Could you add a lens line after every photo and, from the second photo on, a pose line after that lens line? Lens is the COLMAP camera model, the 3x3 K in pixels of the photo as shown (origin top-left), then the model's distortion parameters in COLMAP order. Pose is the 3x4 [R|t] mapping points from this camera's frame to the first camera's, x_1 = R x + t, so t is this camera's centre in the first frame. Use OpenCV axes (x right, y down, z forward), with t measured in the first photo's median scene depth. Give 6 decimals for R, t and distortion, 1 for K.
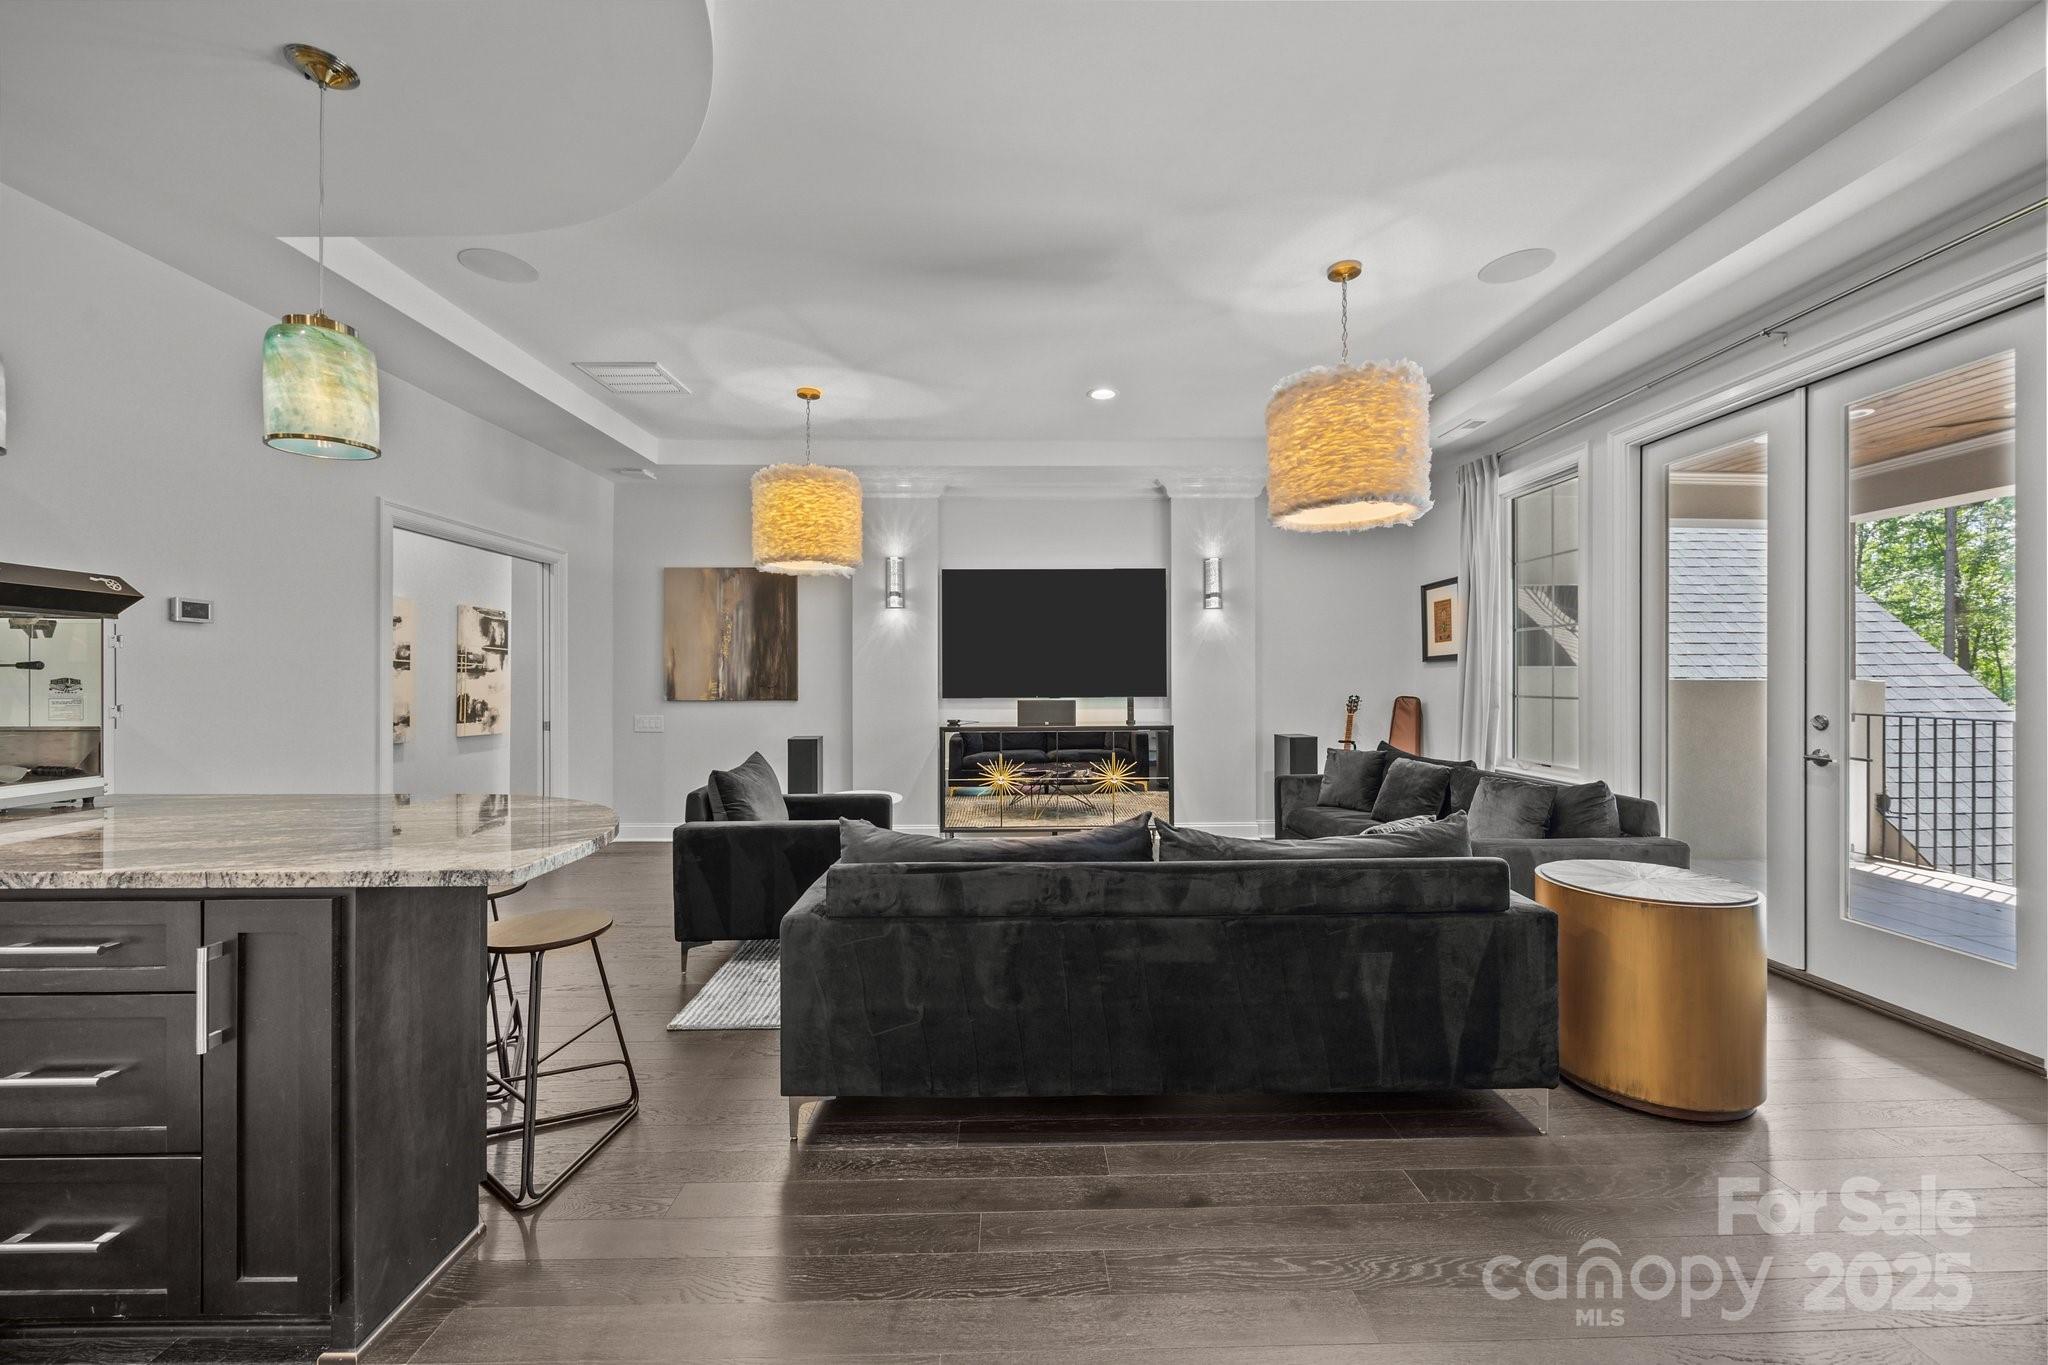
lens RADIAL K [[791.4, 0, 1030.1], [0, 791.4, 677.3], [0, 0, 1]] dist [-0.001057, -0.000125]
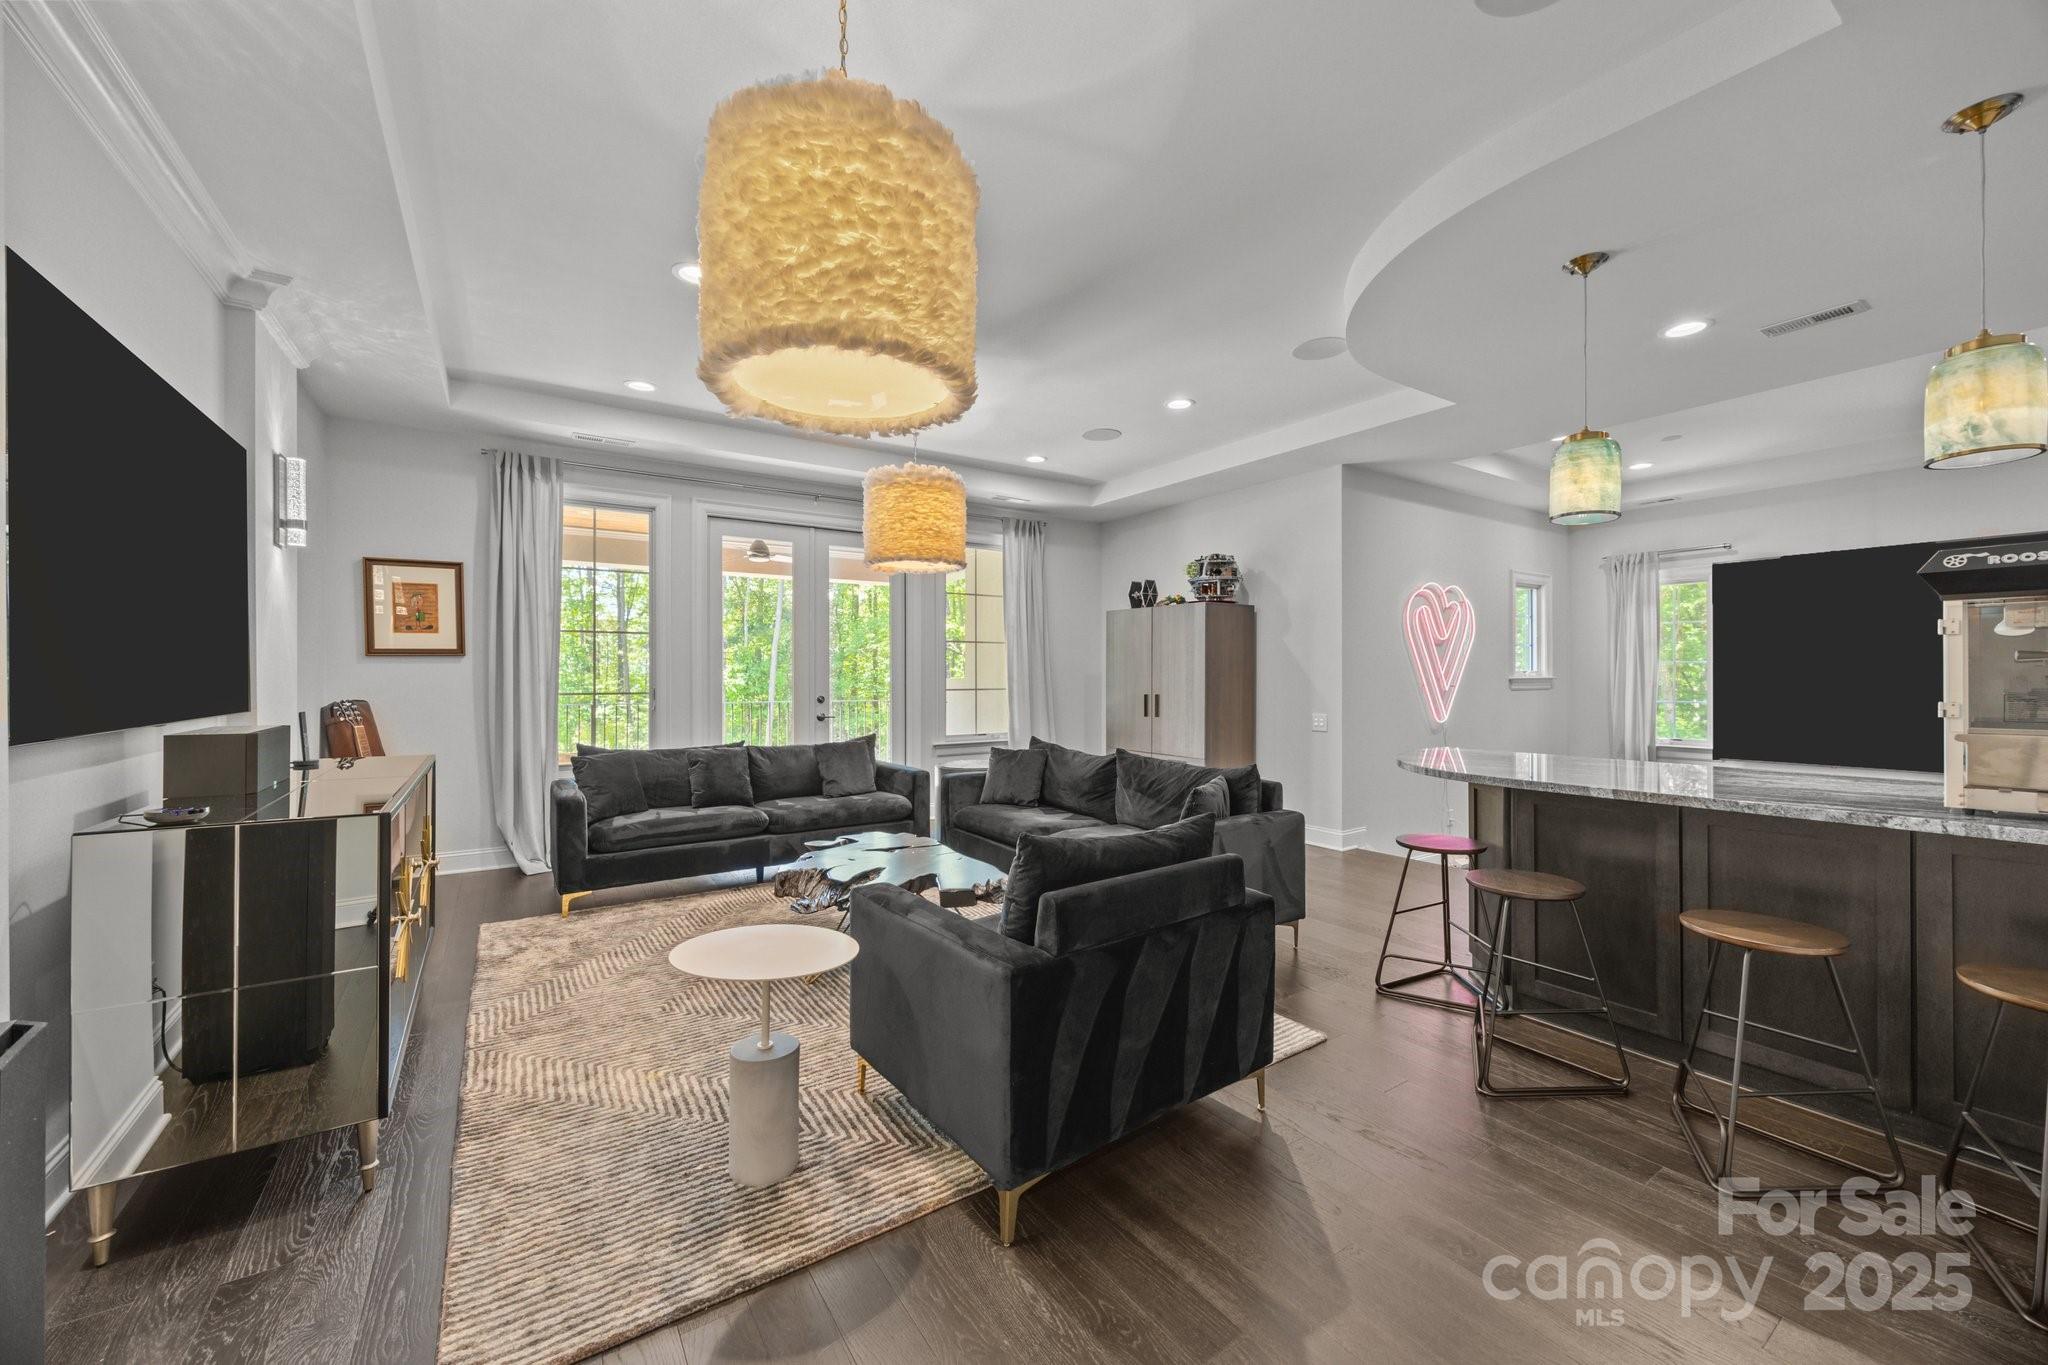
lens RADIAL K [[791.4, 0, 1032.1], [0, 791.4, 677.1], [0, 0, 1]] dist [-0.001057, -0.000125]
pose [[-0.553974, 0.003042, 0.832529, -0.532917], [0.002274, 0.999995, -0.002140, 0.004971], [-0.832531, 0.000707, -0.553978, 0.921459]]
